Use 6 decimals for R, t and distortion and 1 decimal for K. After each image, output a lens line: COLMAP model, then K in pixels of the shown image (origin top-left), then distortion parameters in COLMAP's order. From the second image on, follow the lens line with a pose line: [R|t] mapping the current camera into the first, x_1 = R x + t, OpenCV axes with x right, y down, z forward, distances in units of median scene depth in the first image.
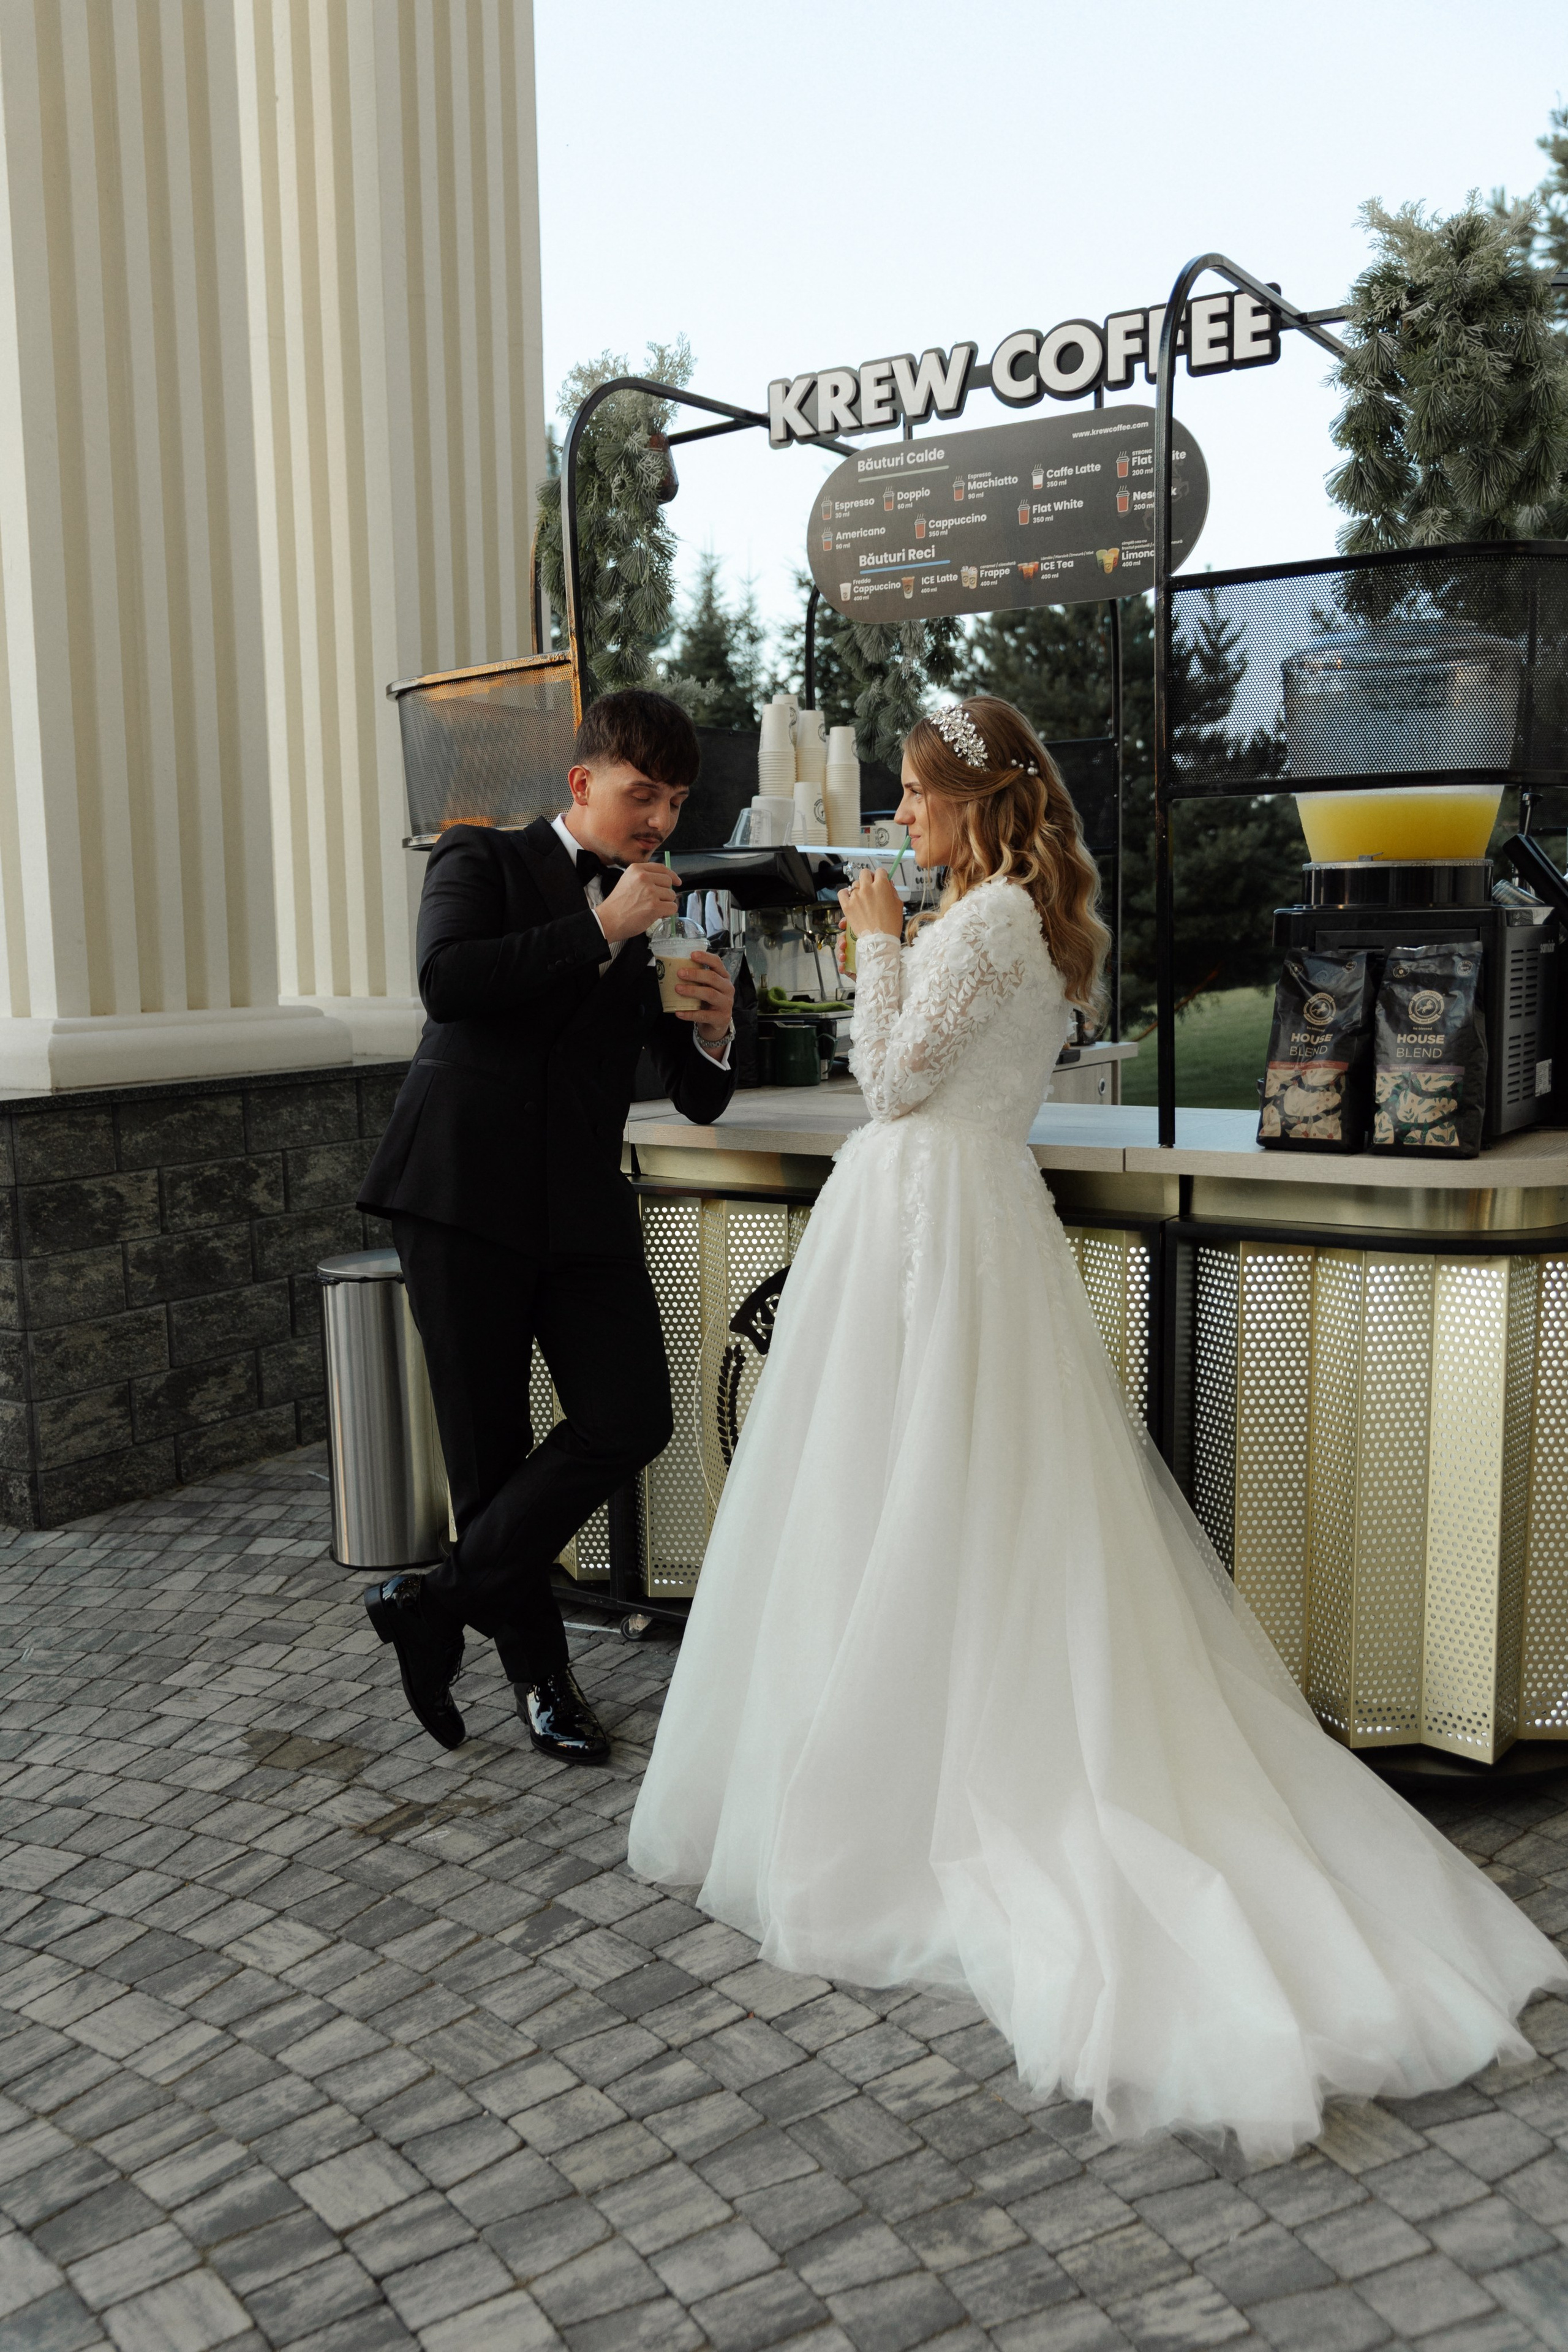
lens RADIAL K [[1986.1, 0, 784.0], [0, 1986.1, 1176.0], [0, 0, 1]] dist [-0.005452, -0.005269]
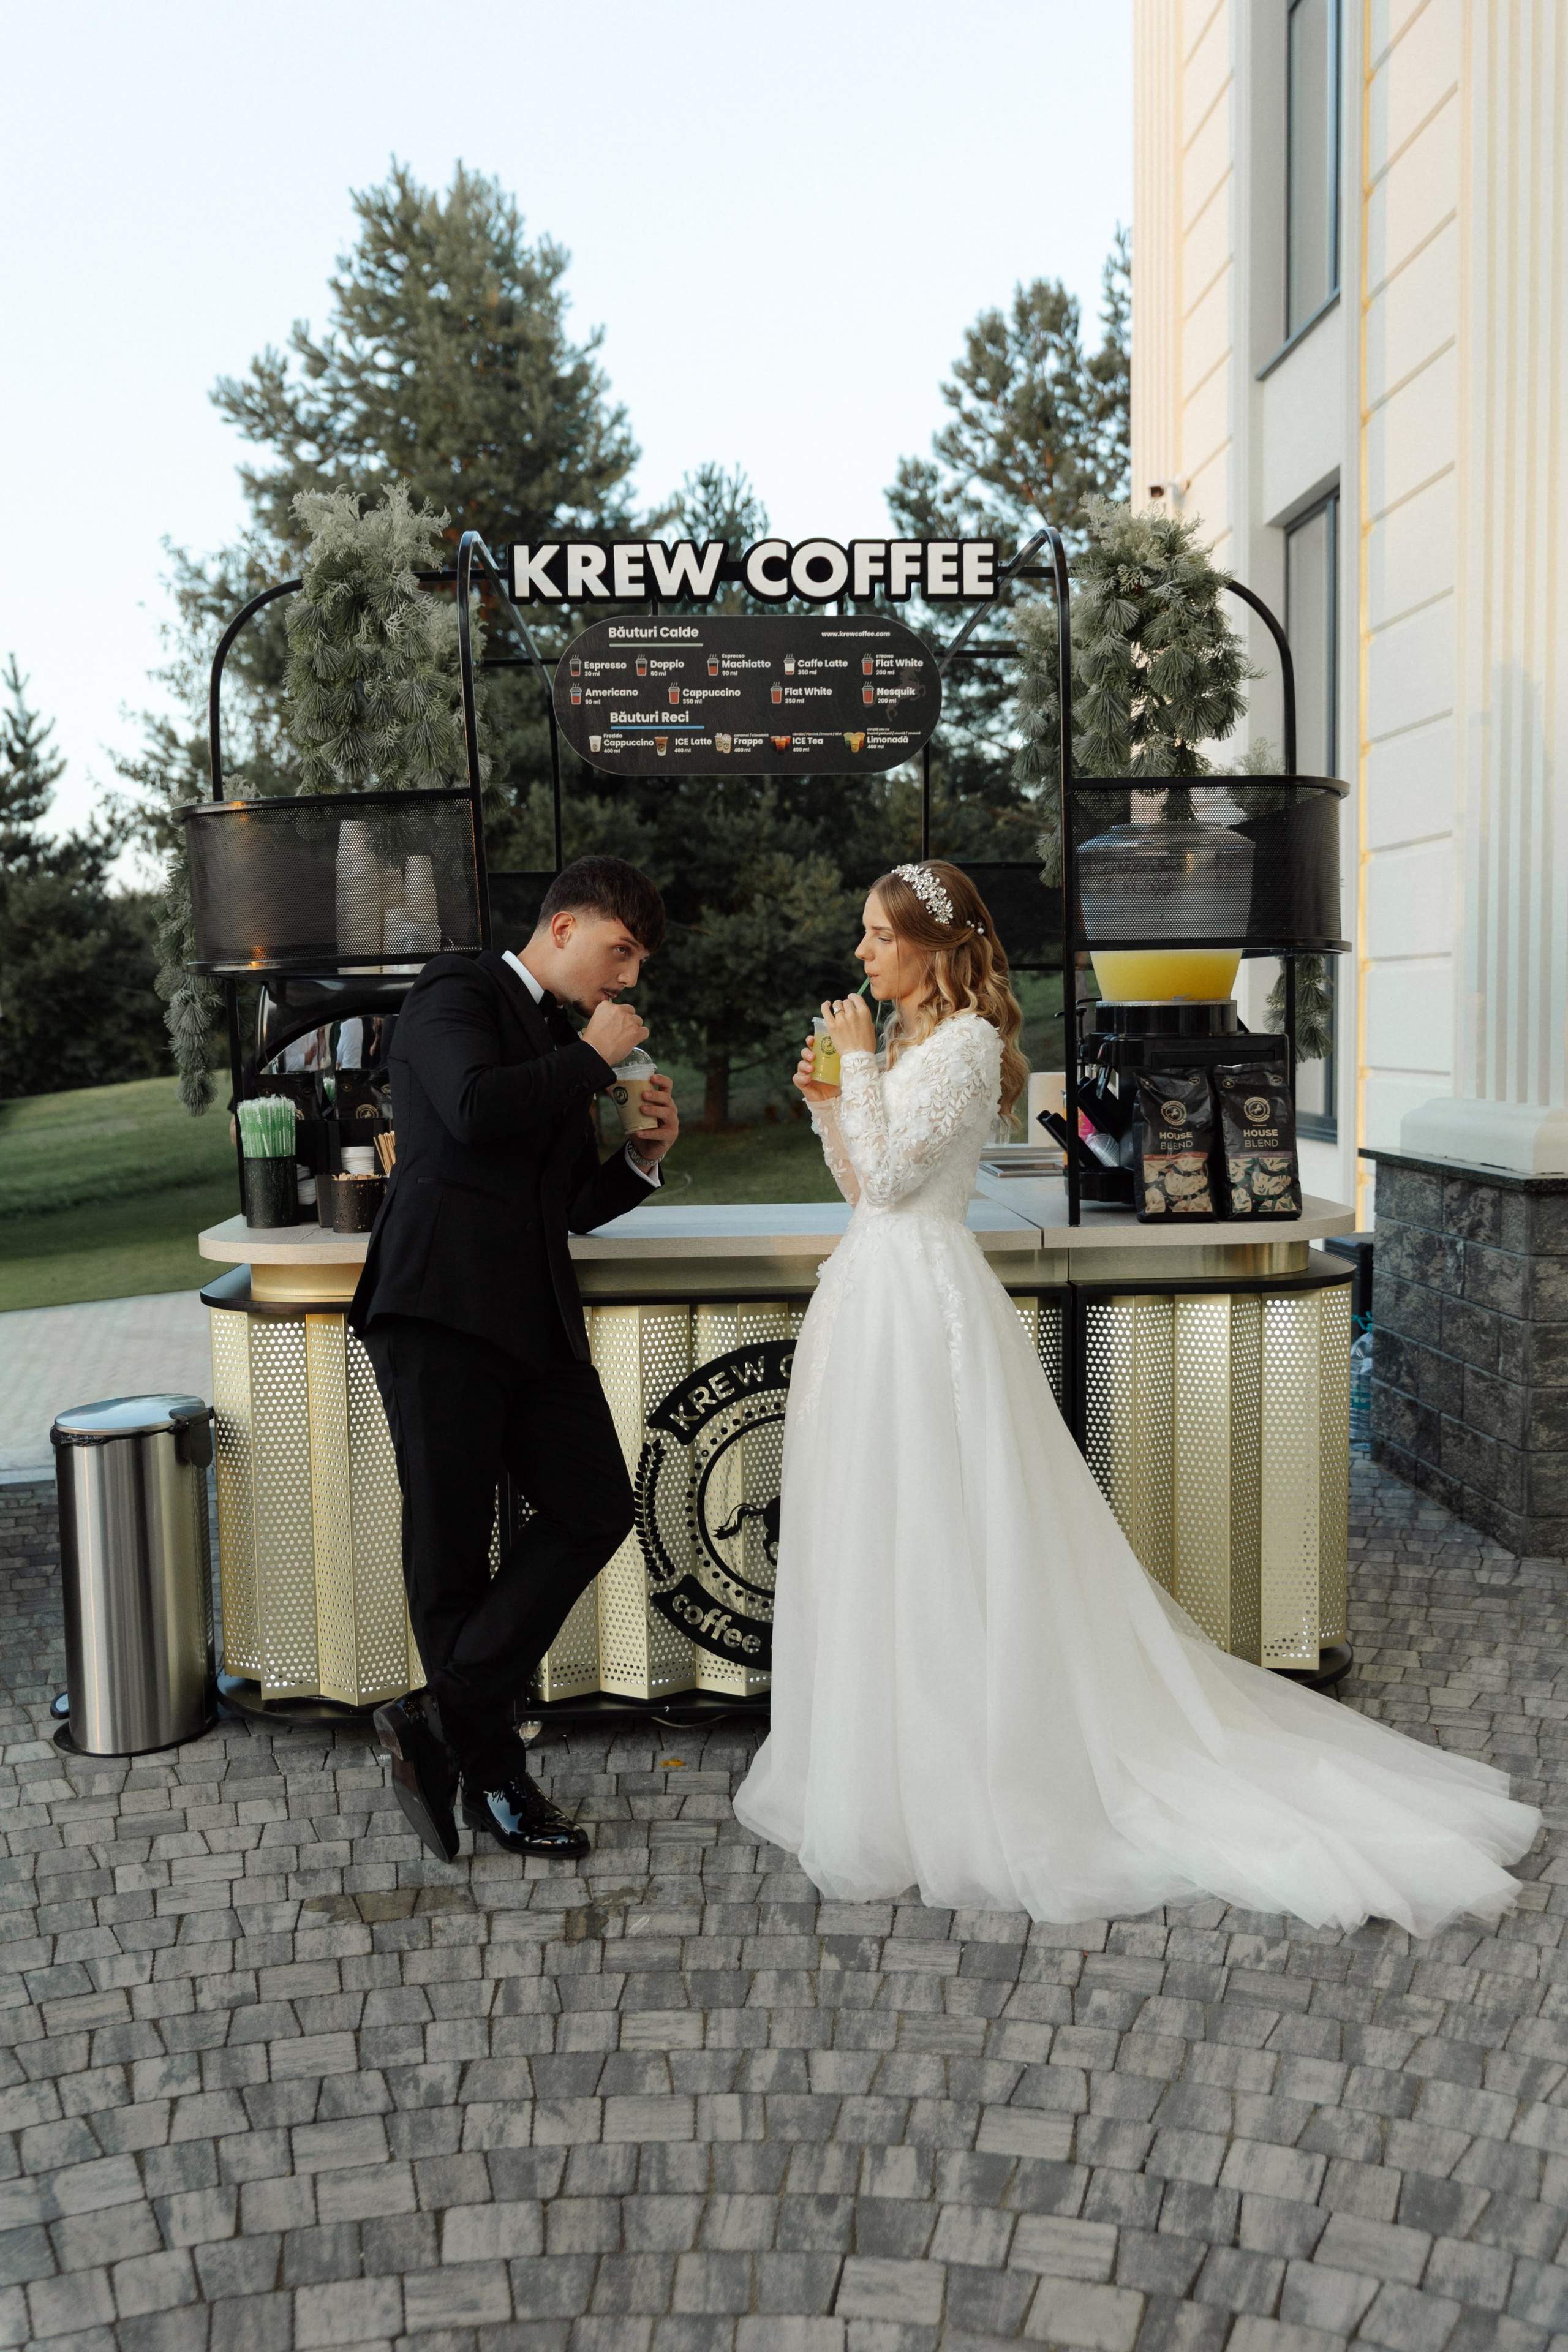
lens RADIAL K [[2129.4, 0, 784.0], [0, 2129.4, 1176.0], [0, 0, 1]] dist [-0.008117, 0.000211]
pose [[0.804872, -0.041551, 0.591992, -0.731787], [0.077024, 0.996422, -0.034784, -0.013338], [-0.588428, 0.073595, 0.805193, 0.025924]]
